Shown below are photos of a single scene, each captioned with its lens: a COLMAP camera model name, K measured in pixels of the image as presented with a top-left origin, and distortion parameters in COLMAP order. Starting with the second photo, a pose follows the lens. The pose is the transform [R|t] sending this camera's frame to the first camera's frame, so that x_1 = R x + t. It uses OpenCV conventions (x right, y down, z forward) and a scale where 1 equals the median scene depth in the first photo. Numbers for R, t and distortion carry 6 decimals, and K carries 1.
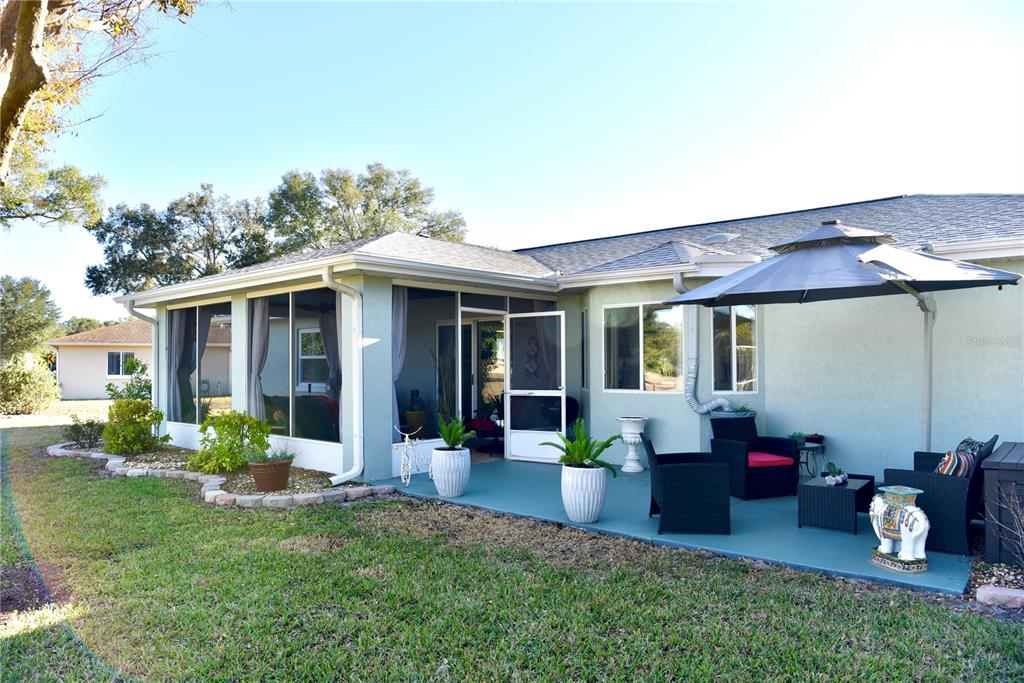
lens RADIAL K [[703.4, 0, 512.0], [0, 703.4, 341.5], [0, 0, 1]] dist [-0.066540, 0.008283]
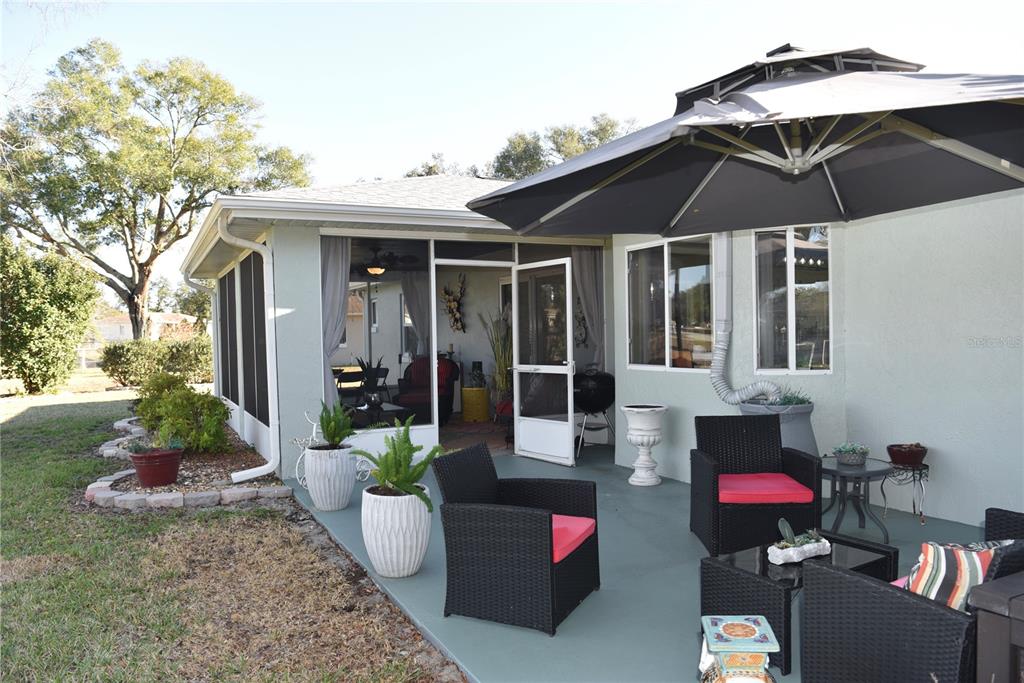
lens RADIAL K [[725.5, 0, 516.1], [0, 725.5, 344.2], [0, 0, 1]] dist [-0.066773, 0.002427]
pose [[0.930227, -0.007641, -0.366906, 0.299411], [0.027955, 0.998354, 0.050085, 0.007211], [0.365920, -0.056847, 0.928909, 0.276961]]
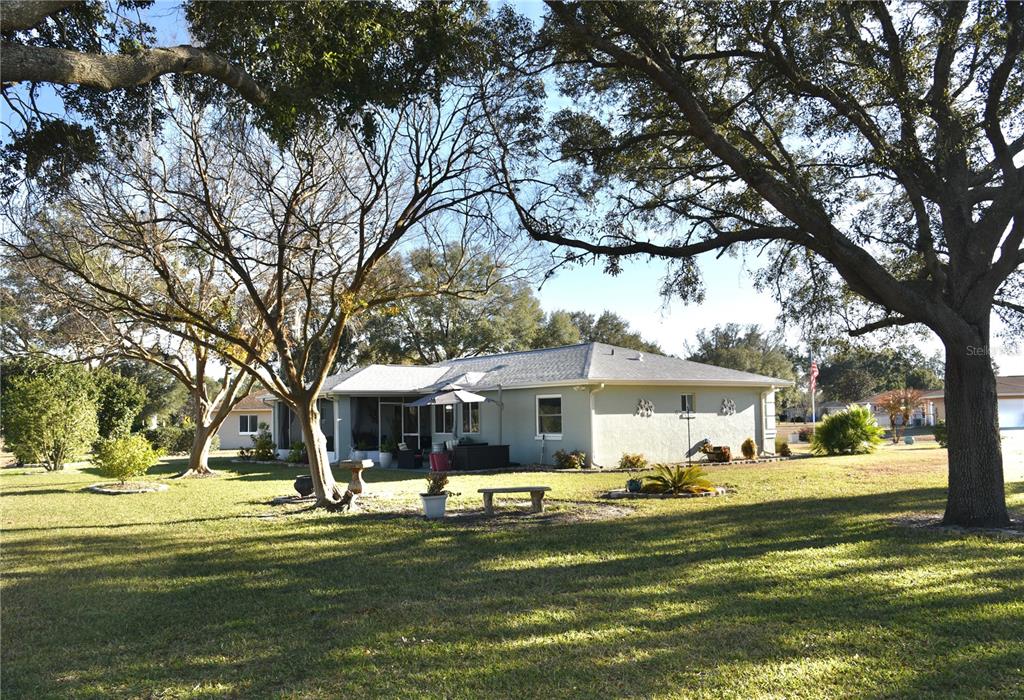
lens RADIAL K [[868.3, 0, 512.0], [0, 868.3, 350.0], [0, 0, 1]] dist [-0.002495, -0.000914]
pose [[0.979047, -0.028292, -0.201661, 1.080067], [0.019232, 0.998722, -0.046748, -0.083515], [0.202725, 0.041890, 0.978339, -2.124695]]
